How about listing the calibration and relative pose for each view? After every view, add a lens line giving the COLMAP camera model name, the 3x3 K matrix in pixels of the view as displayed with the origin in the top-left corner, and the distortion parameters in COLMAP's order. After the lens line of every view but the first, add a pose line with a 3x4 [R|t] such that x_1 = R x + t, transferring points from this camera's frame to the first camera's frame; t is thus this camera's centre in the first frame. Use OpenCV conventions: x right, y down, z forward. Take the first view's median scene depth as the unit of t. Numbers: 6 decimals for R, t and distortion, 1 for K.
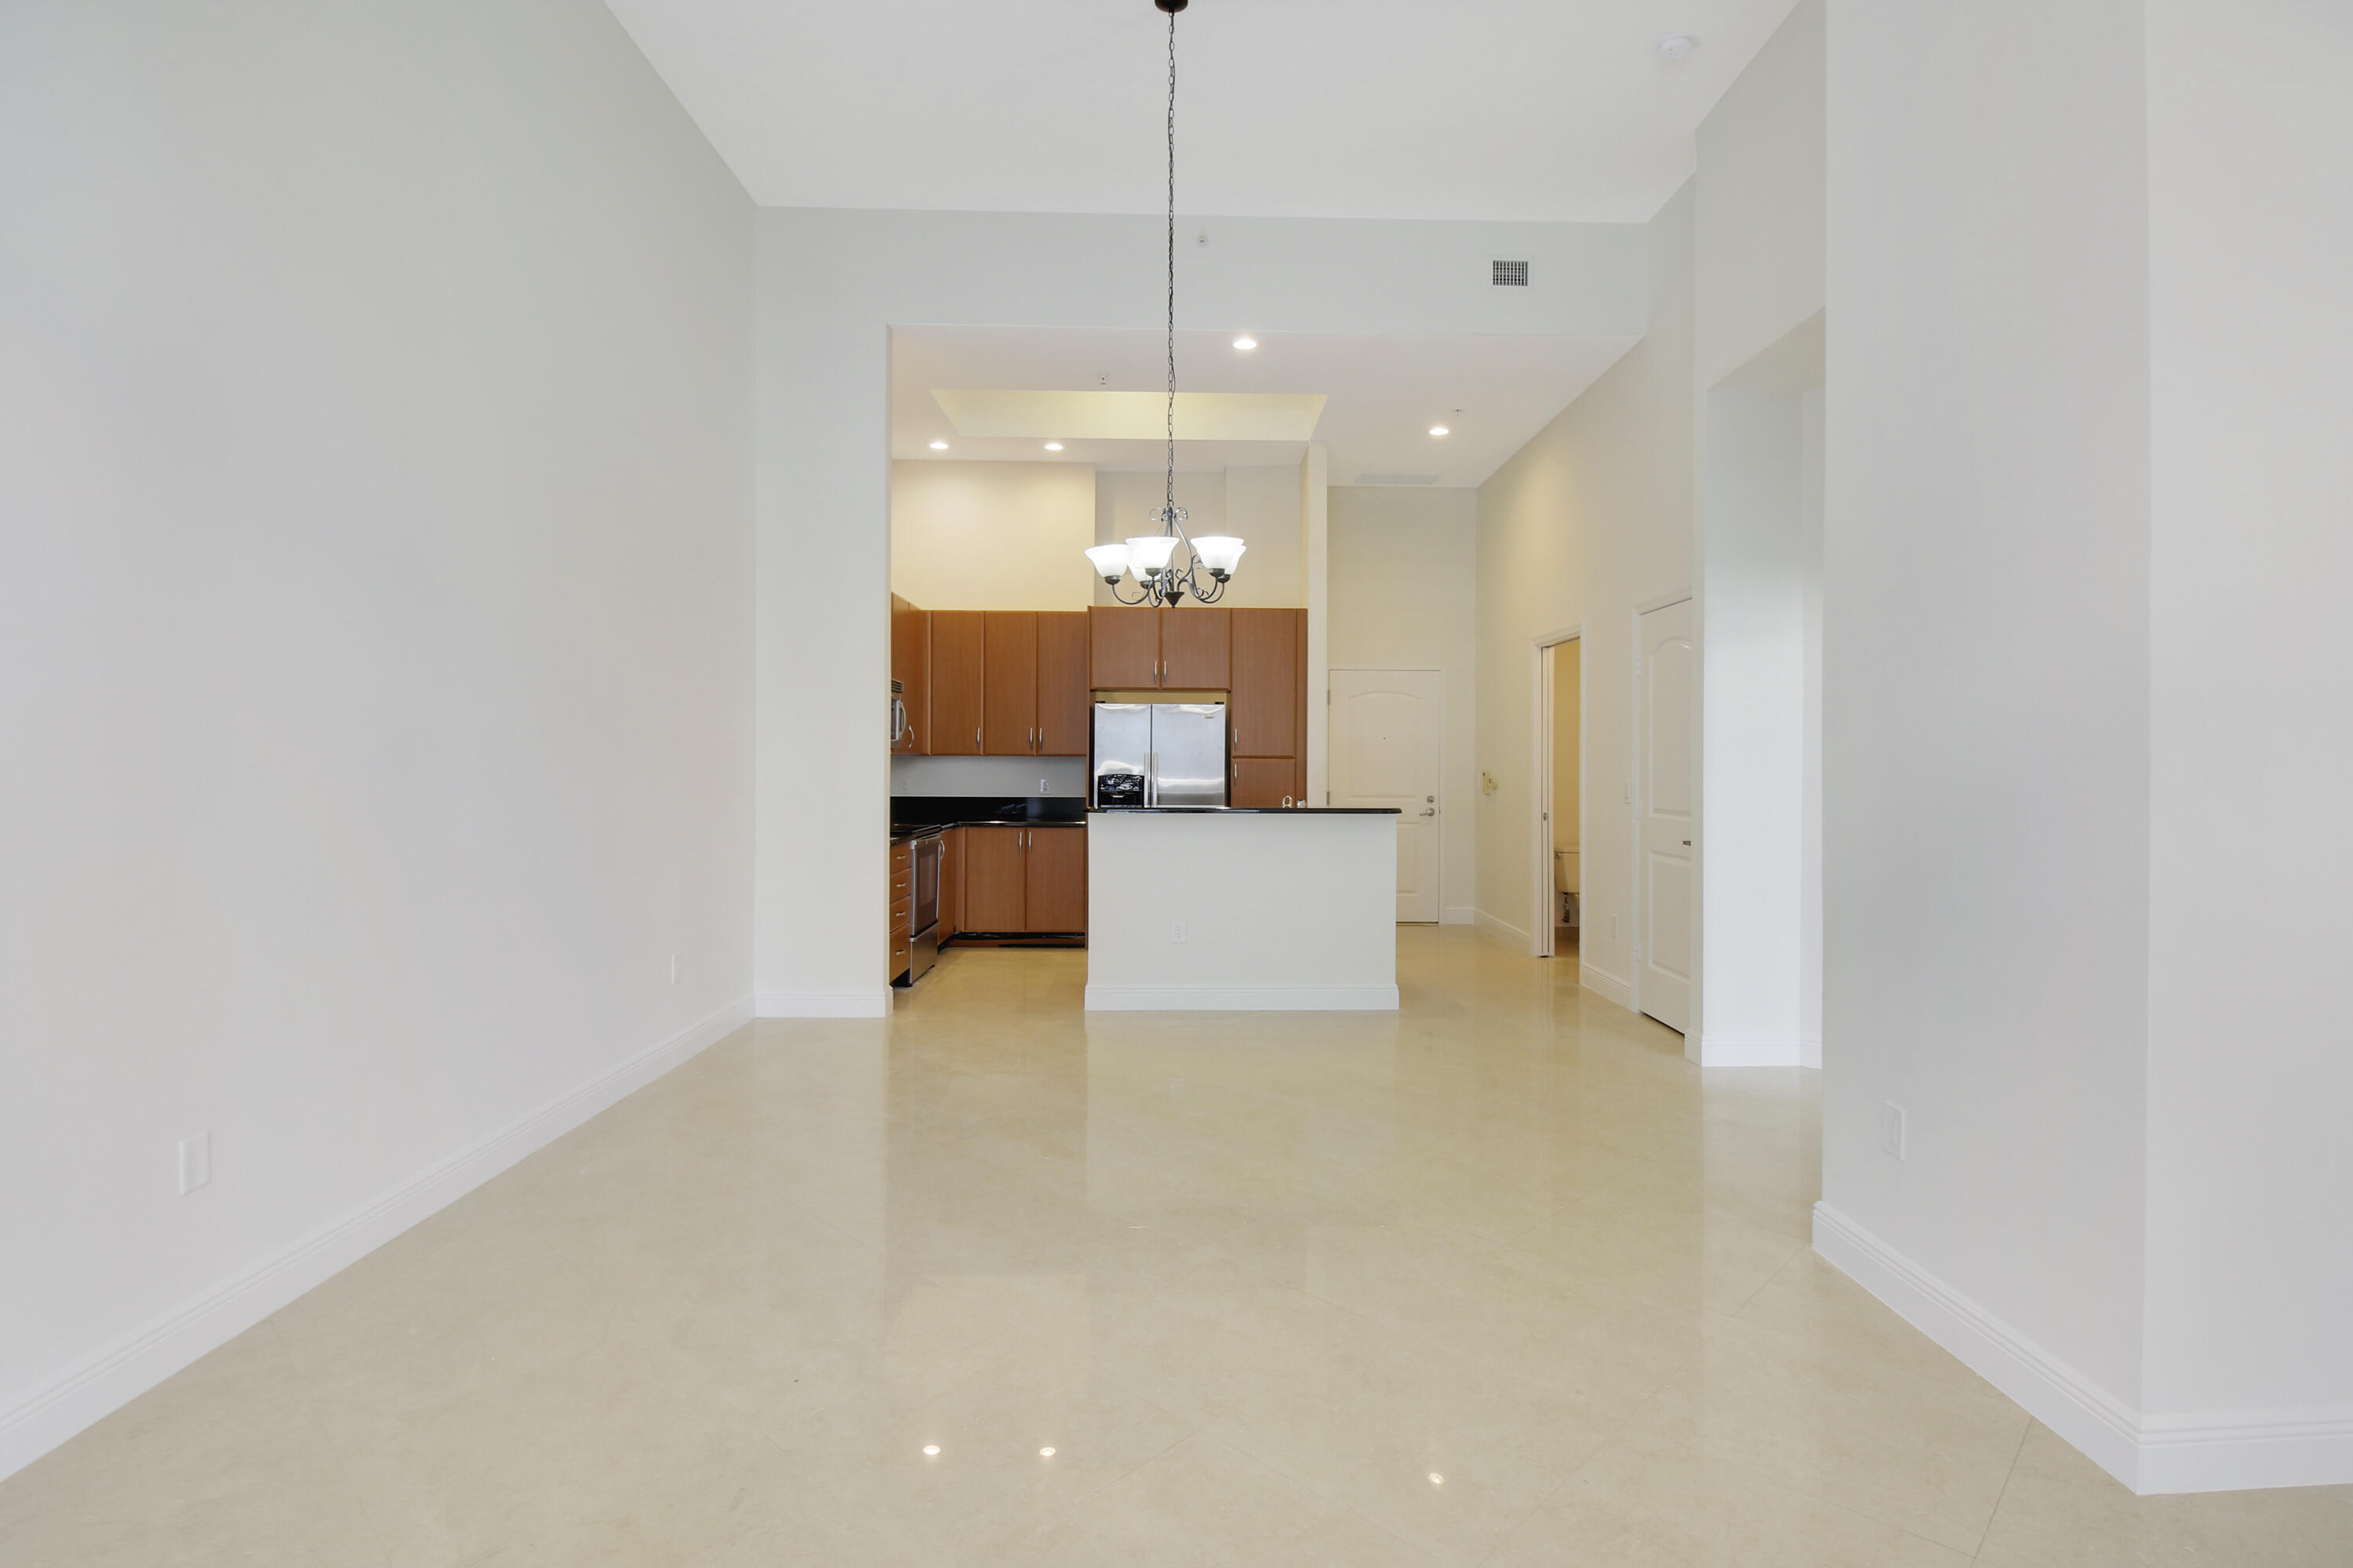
lens RADIAL K [[1142.9, 0, 1193.9], [0, 1142.9, 760.8], [0, 0, 1]] dist [0.000288, 0.000009]
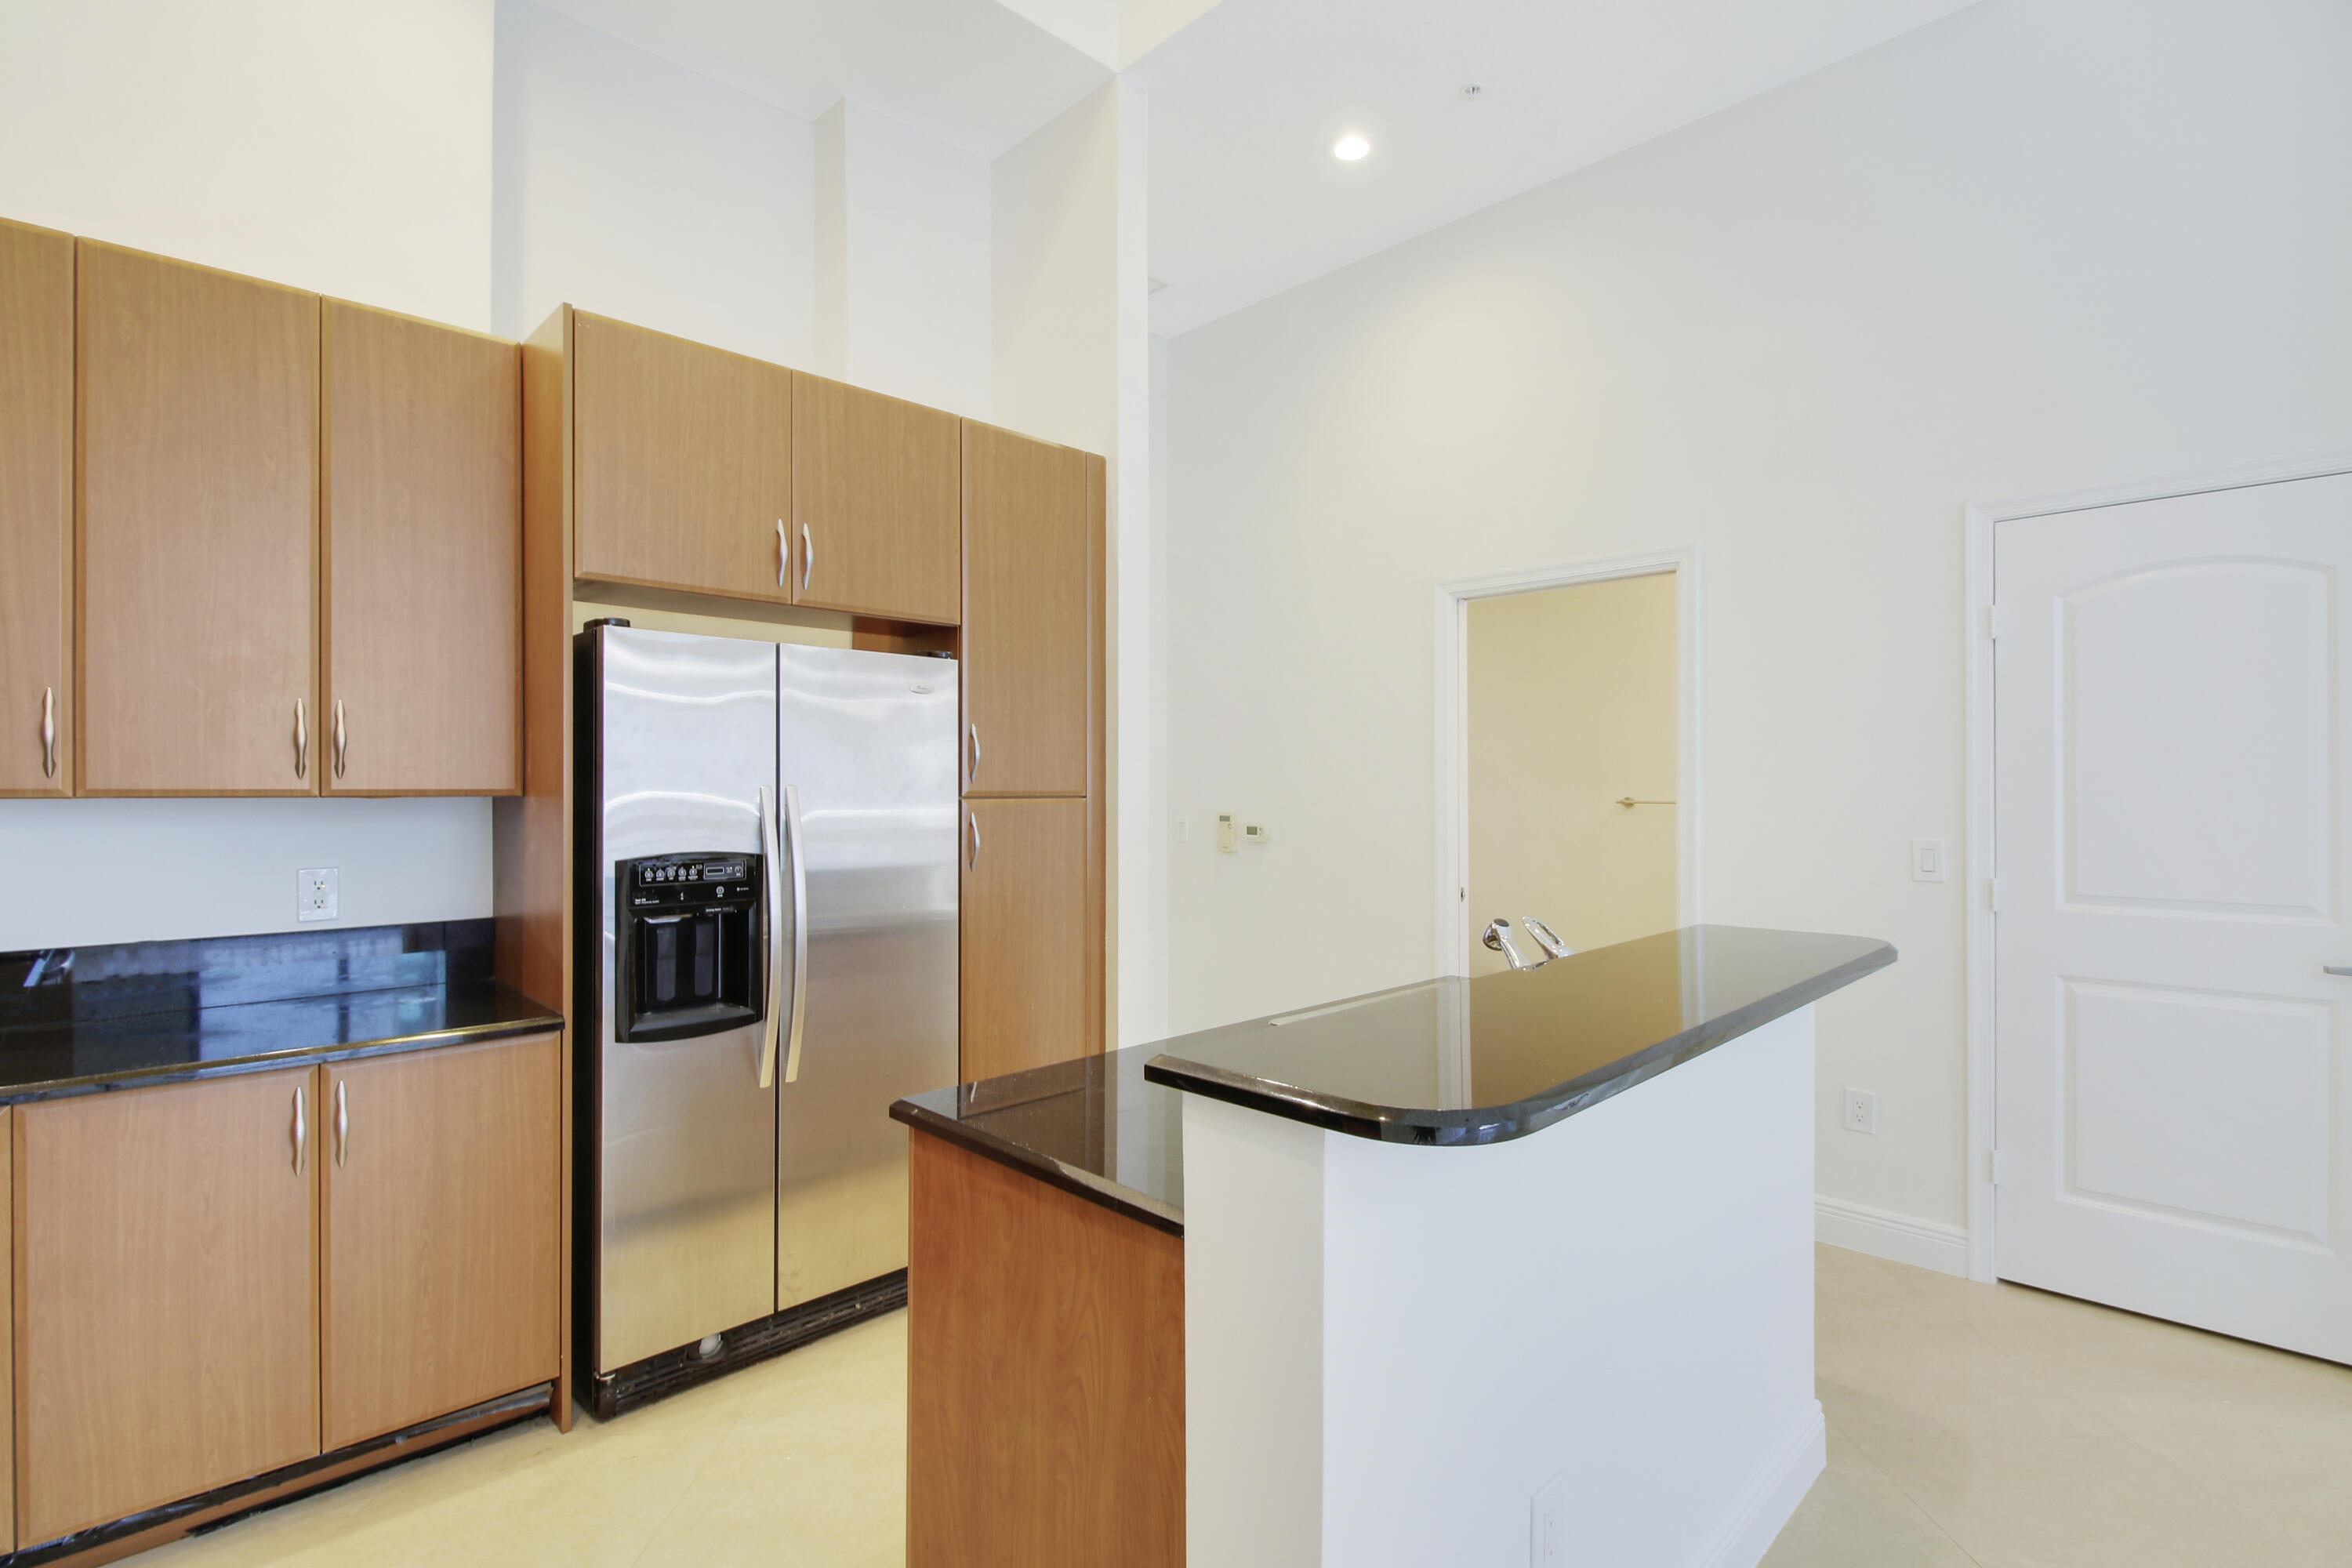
lens RADIAL K [[1094.3, 0, 1158.2], [0, 1094.3, 778.2], [0, 0, 1]] dist [0.009212, -0.014739]
pose [[0.736016, 0.001845, 0.676961, -0.174943], [0.002677, 0.999981, -0.005636, -0.007045], [-0.676959, 0.005960, 0.735997, 0.678261]]
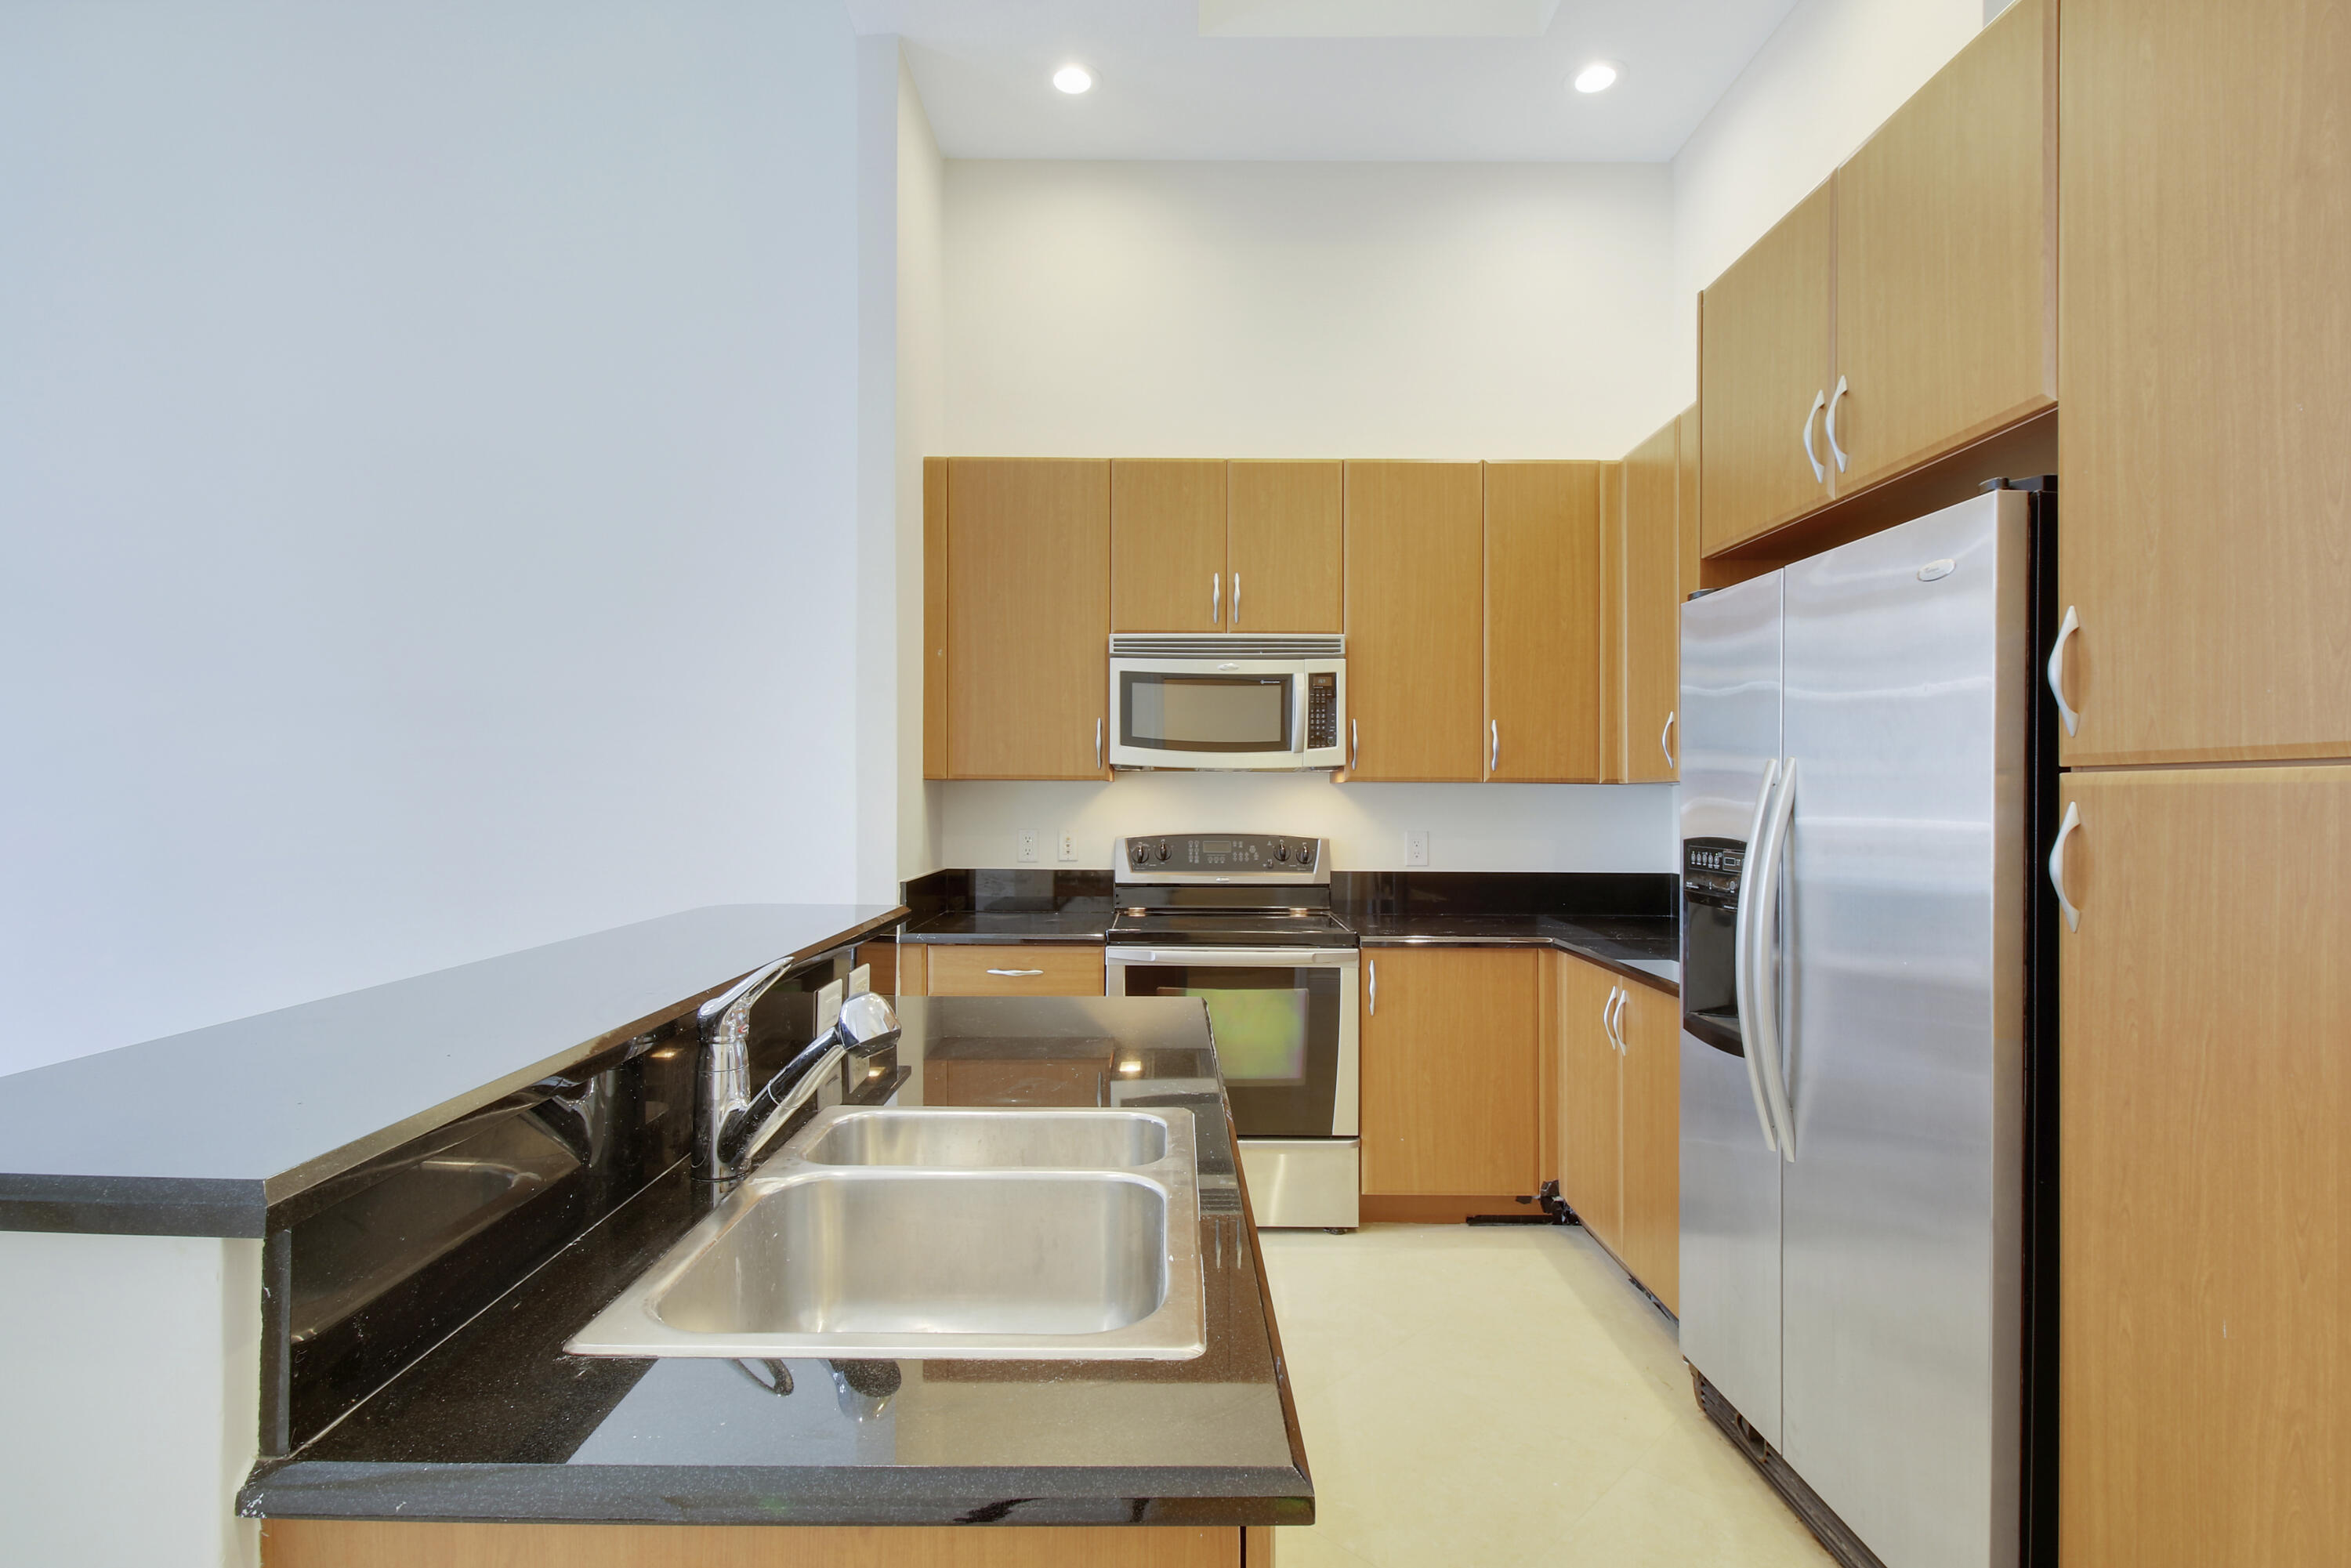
lens RADIAL K [[1116.7, 0, 1175.1], [0, 1116.7, 787.0], [0, 0, 1]] dist [-0.000242, -0.014901]
pose [[-0.016900, -0.011322, -0.999793, 0.215288], [-0.005378, 0.999922, -0.011233, 0.003217], [0.999843, 0.005187, -0.016960, 0.864936]]
